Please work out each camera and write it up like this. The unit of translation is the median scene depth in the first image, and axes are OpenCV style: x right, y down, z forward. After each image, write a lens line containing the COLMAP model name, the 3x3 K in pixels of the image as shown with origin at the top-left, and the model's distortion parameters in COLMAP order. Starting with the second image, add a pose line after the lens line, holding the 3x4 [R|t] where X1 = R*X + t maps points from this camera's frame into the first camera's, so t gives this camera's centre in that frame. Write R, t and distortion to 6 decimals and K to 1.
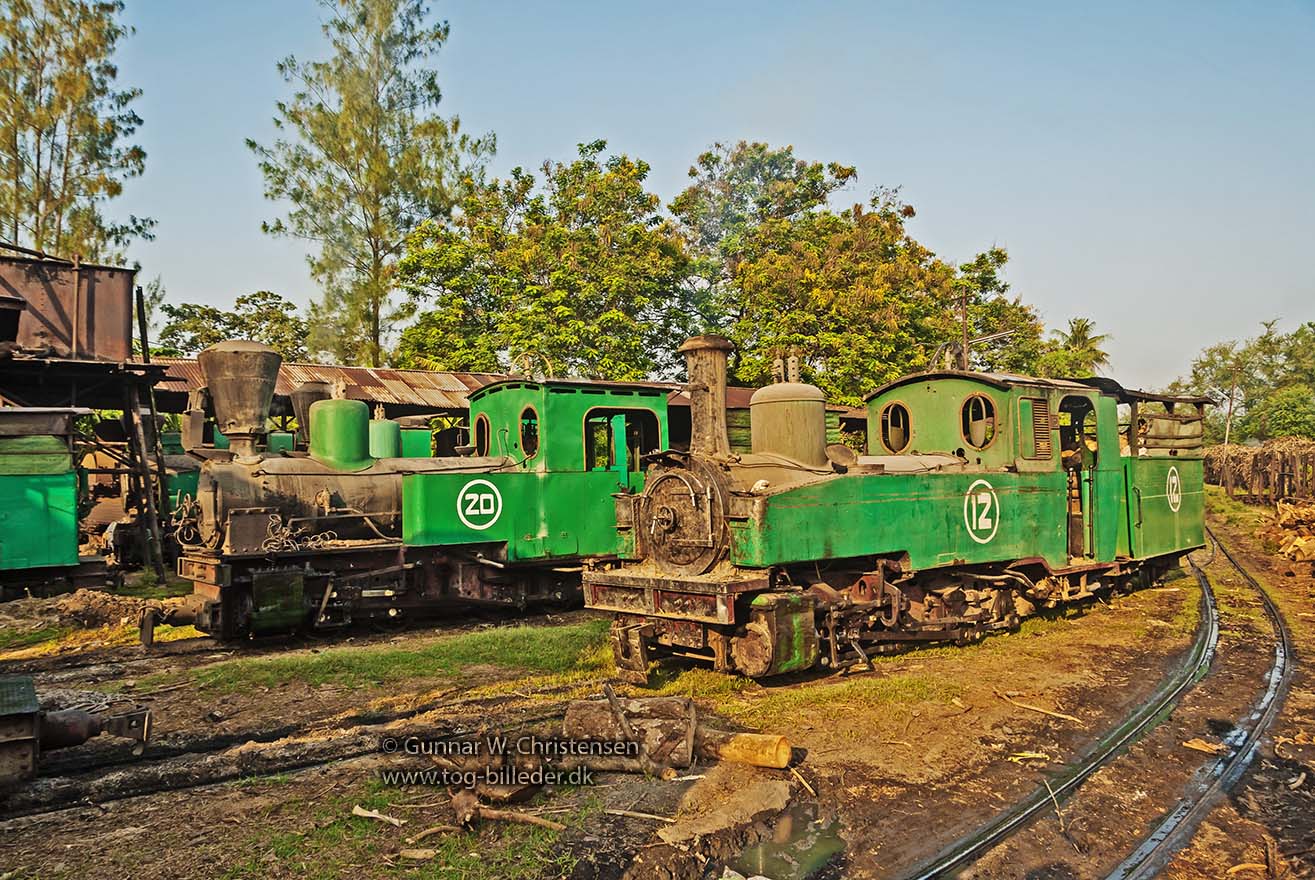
lens RADIAL K [[991.6, 0, 649.1], [0, 991.6, 452.9], [0, 0, 1]] dist [0.006829, 0.002119]
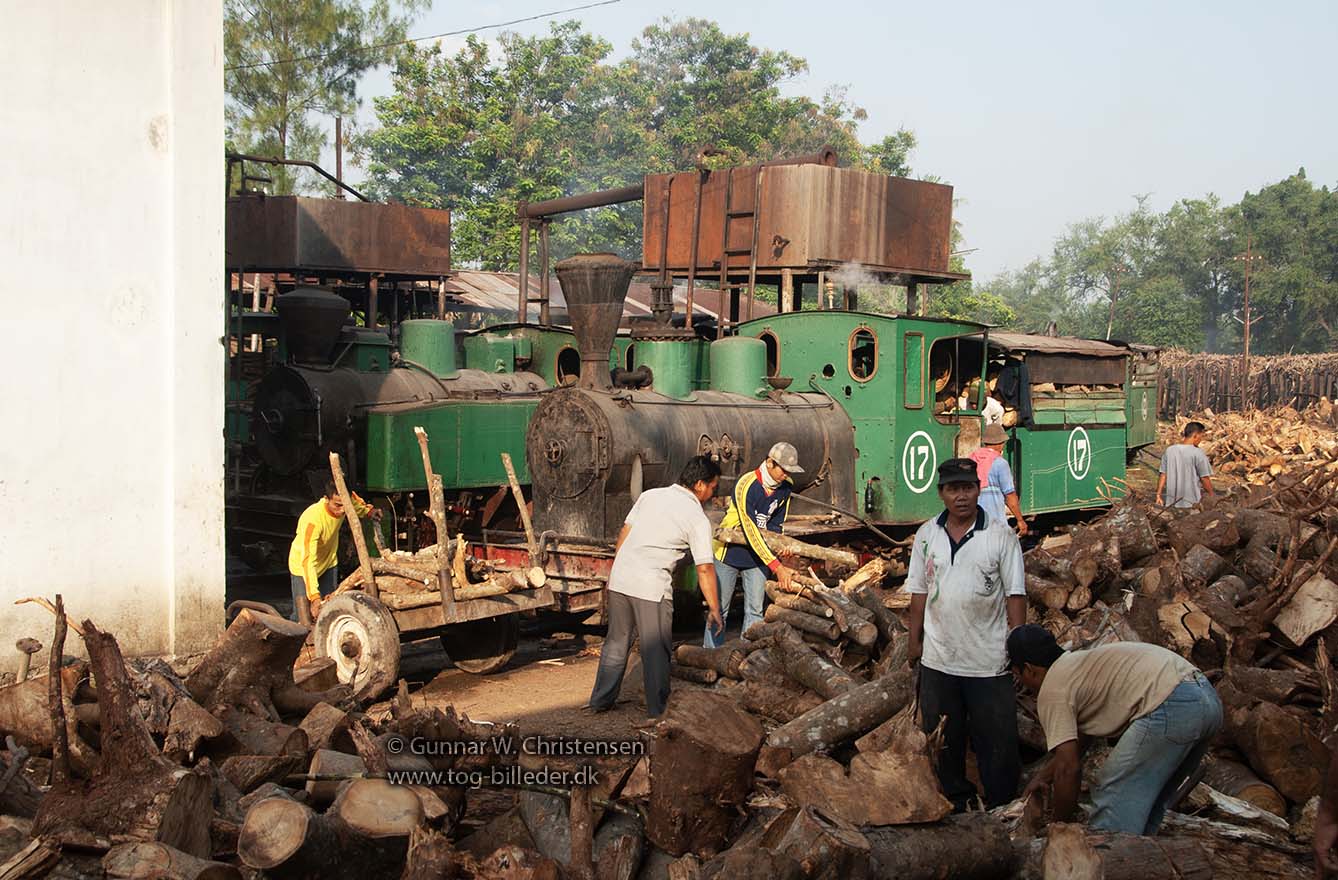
lens RADIAL K [[1566.4, 0, 674.3], [0, 1566.4, 481.8], [0, 0, 1]] dist [0.003729, 0.204970]
pose [[0.958308, 0.008473, 0.285611, -0.557293], [-0.037584, 0.994614, 0.096599, -0.035220], [-0.283254, -0.103305, 0.953465, -0.736344]]
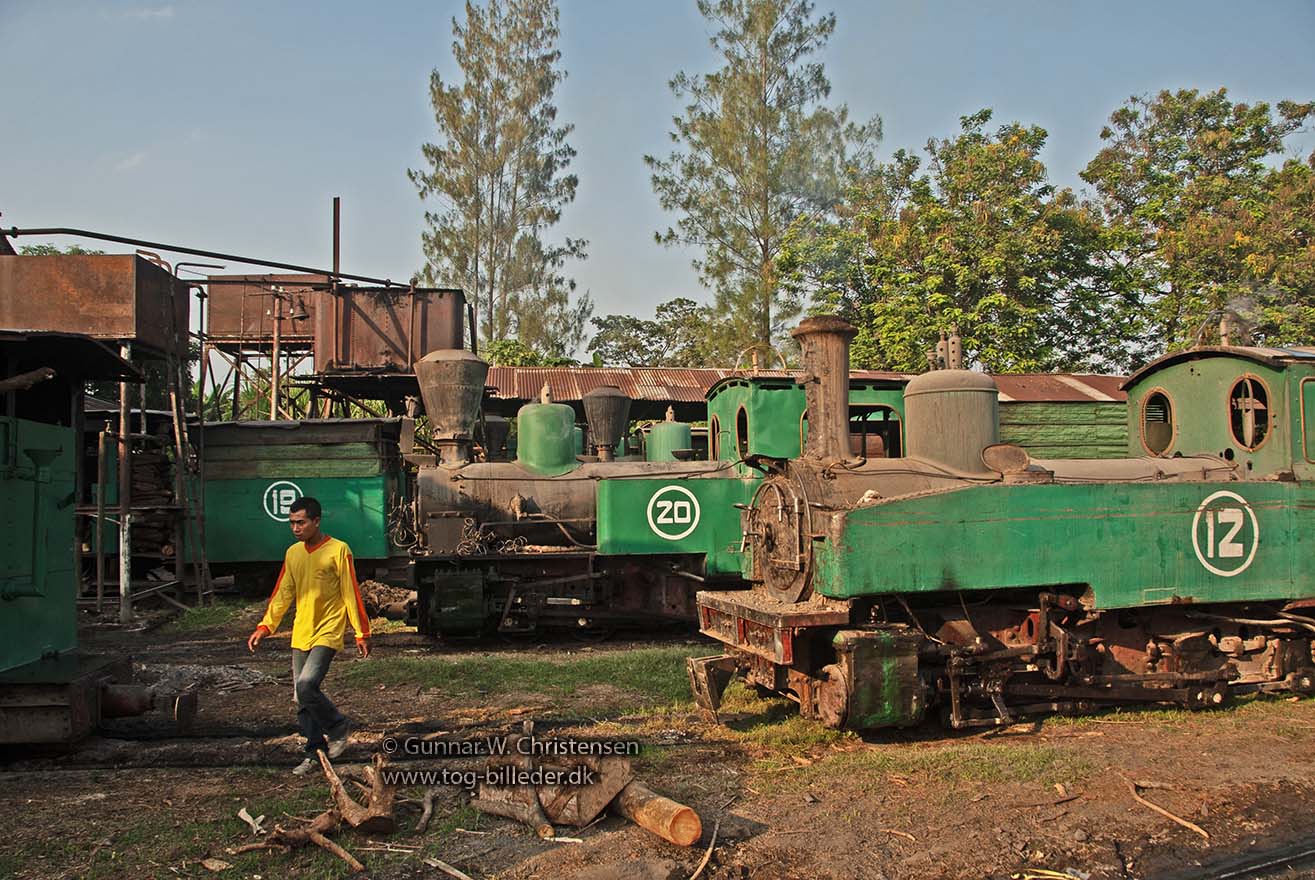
lens RADIAL K [[1037.8, 0, 657.5], [0, 1037.8, 440.0], [0, 0, 1]] dist [-0.147942, 0.104148]
pose [[0.899153, -0.010575, -0.437507, 0.120565], [0.004521, 0.999879, -0.014878, -0.000837], [0.437611, 0.011400, 0.899092, 0.058965]]
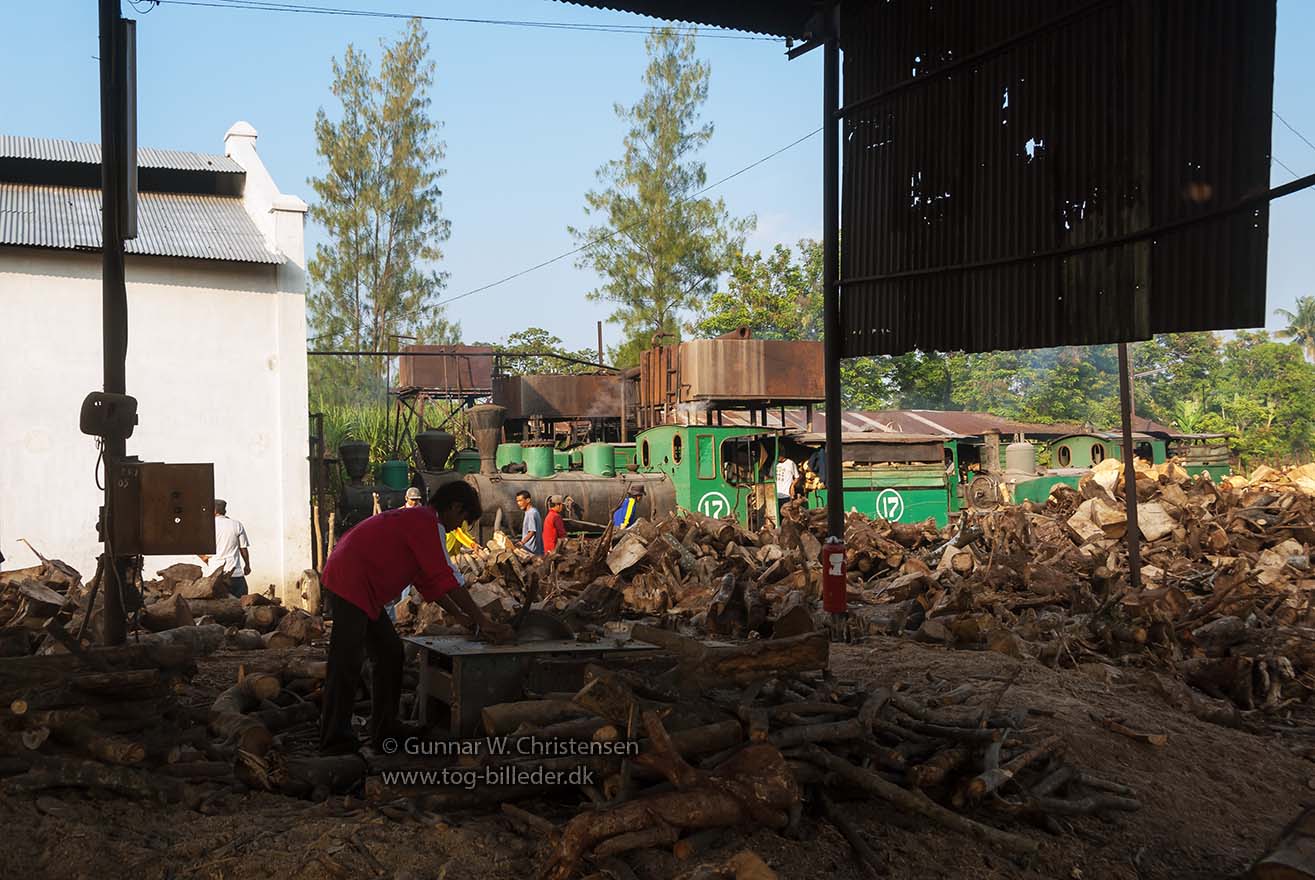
lens RADIAL K [[1279.0, 0, 655.3], [0, 1279.0, 460.1], [0, 0, 1]] dist [0.058970, -0.006448]
pose [[0.995472, -0.016025, -0.093693, -0.215449], [0.016686, 0.999841, 0.006280, -0.025792], [0.093577, -0.007815, 0.995581, -1.063974]]
